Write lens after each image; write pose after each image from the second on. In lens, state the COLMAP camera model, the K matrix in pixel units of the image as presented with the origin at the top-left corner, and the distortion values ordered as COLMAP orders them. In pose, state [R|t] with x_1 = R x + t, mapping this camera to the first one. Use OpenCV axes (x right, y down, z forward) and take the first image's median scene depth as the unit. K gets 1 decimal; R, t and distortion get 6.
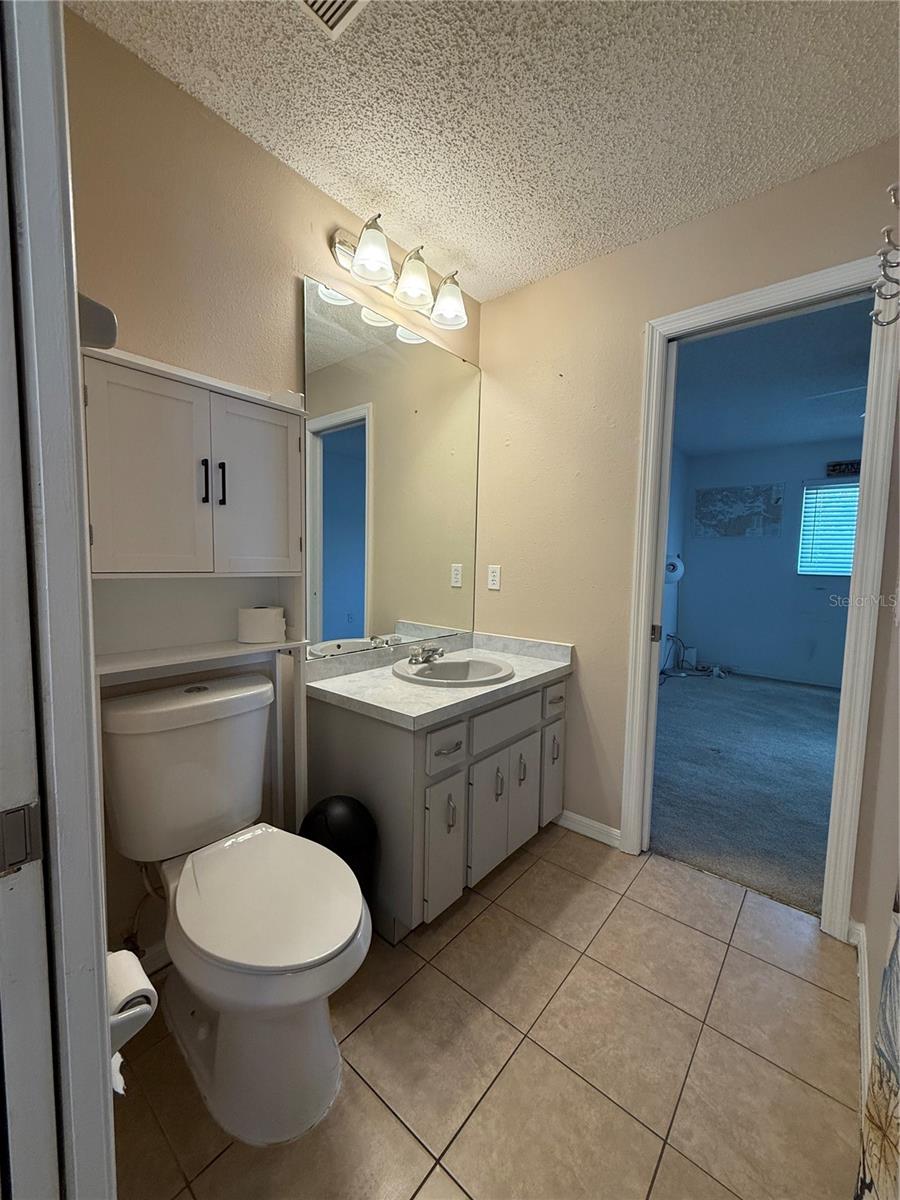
lens RADIAL K [[481.0, 0, 451.9], [0, 481.0, 598.2], [0, 0, 1]] dist [0.004111, 0.000359]
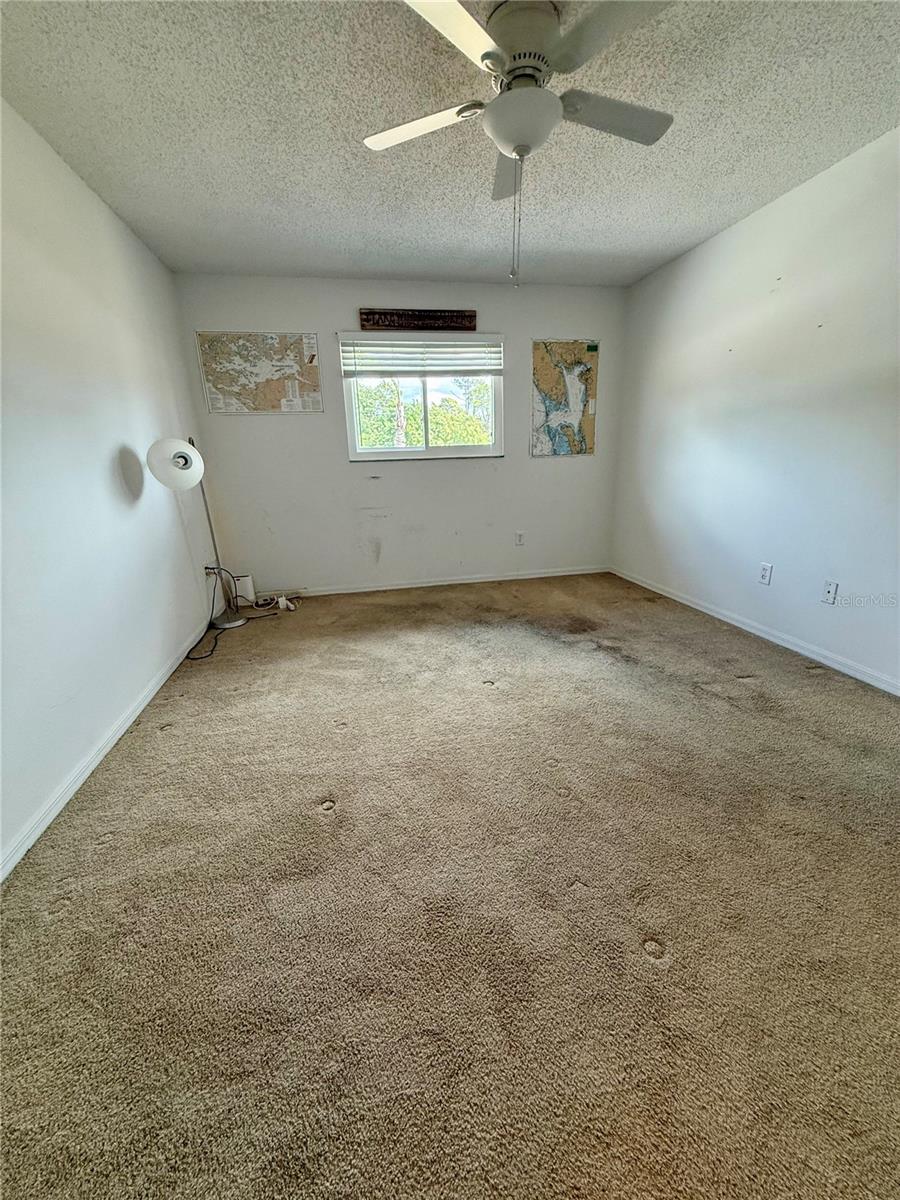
lens RADIAL K [[481.0, 0, 450.9], [0, 481.0, 597.5], [0, 0, 1]] dist [0.004111, 0.000359]
pose [[0.633001, -0.262523, 0.728280, 0.175918], [0.105842, 0.961260, 0.254511, -0.017282], [-0.766881, -0.084023, 0.636265, 0.331374]]
